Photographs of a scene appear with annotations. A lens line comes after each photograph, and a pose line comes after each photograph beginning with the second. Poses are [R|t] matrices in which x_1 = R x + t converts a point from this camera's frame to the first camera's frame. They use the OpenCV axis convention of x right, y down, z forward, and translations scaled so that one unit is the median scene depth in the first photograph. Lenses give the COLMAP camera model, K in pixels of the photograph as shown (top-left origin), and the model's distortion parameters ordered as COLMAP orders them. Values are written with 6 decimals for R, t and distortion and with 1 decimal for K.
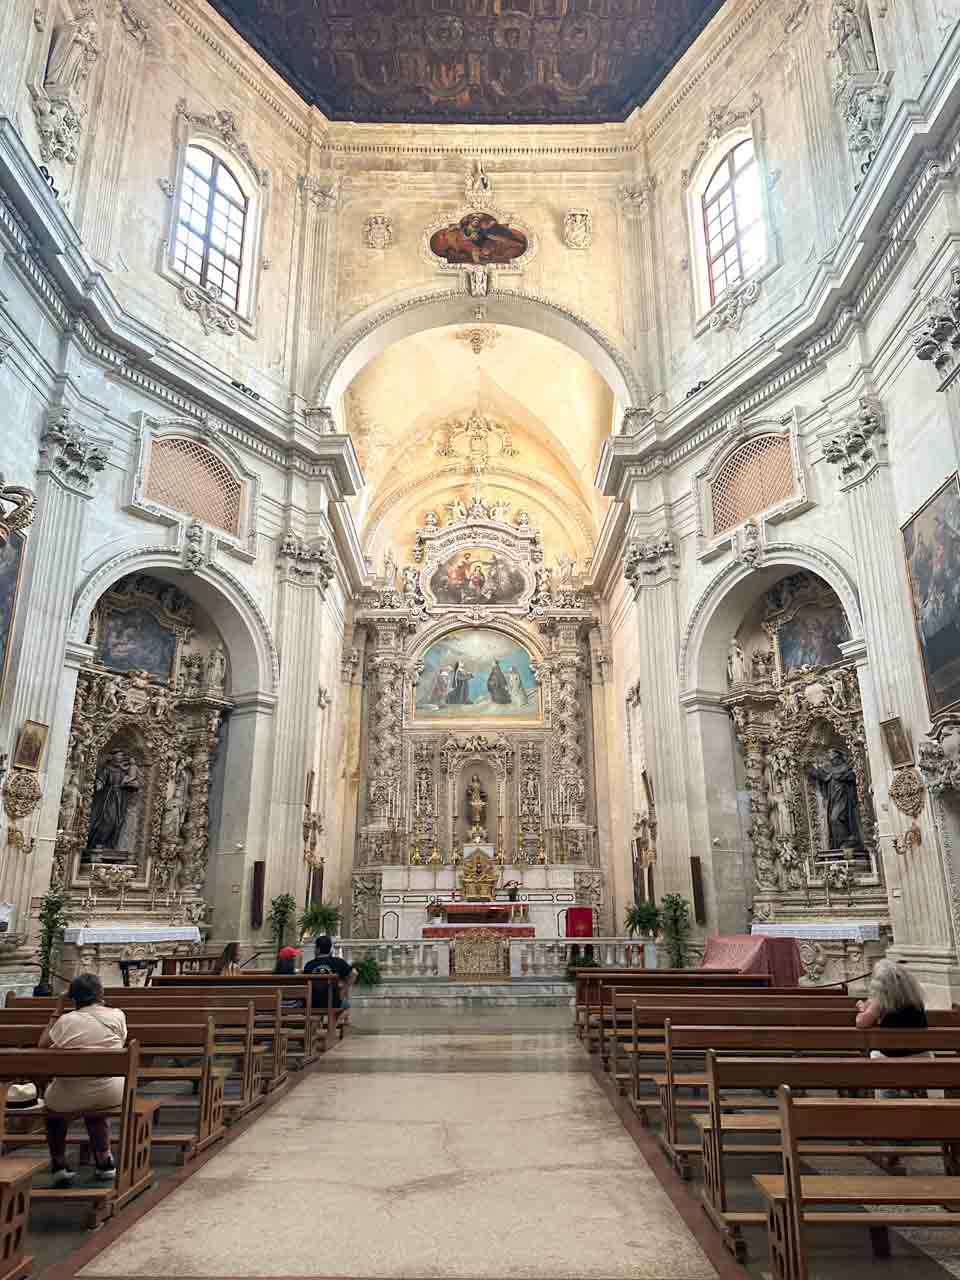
lens RADIAL K [[919.2, 0, 480.0], [0, 919.2, 640.0], [0, 0, 1]] dist [0.081081, -0.000831]
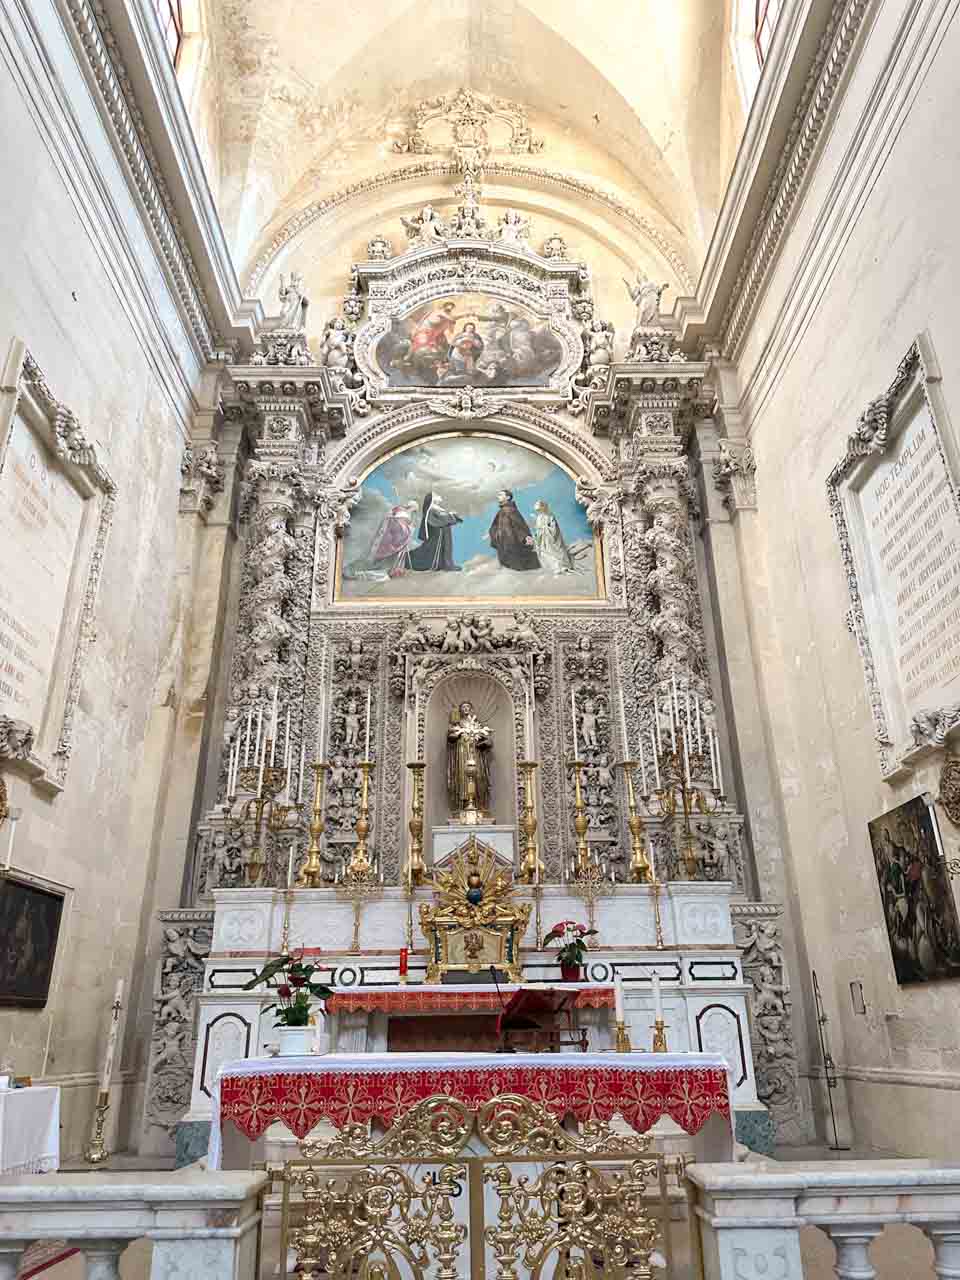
lens RADIAL K [[919.2, 0, 480.0], [0, 919.2, 640.0], [0, 0, 1]] dist [0.081081, -0.000831]
pose [[0.999959, -0.007804, 0.004526, -0.000097], [0.008232, 0.994575, -0.103694, 0.157625], [-0.003692, 0.103727, 0.994599, 0.527483]]
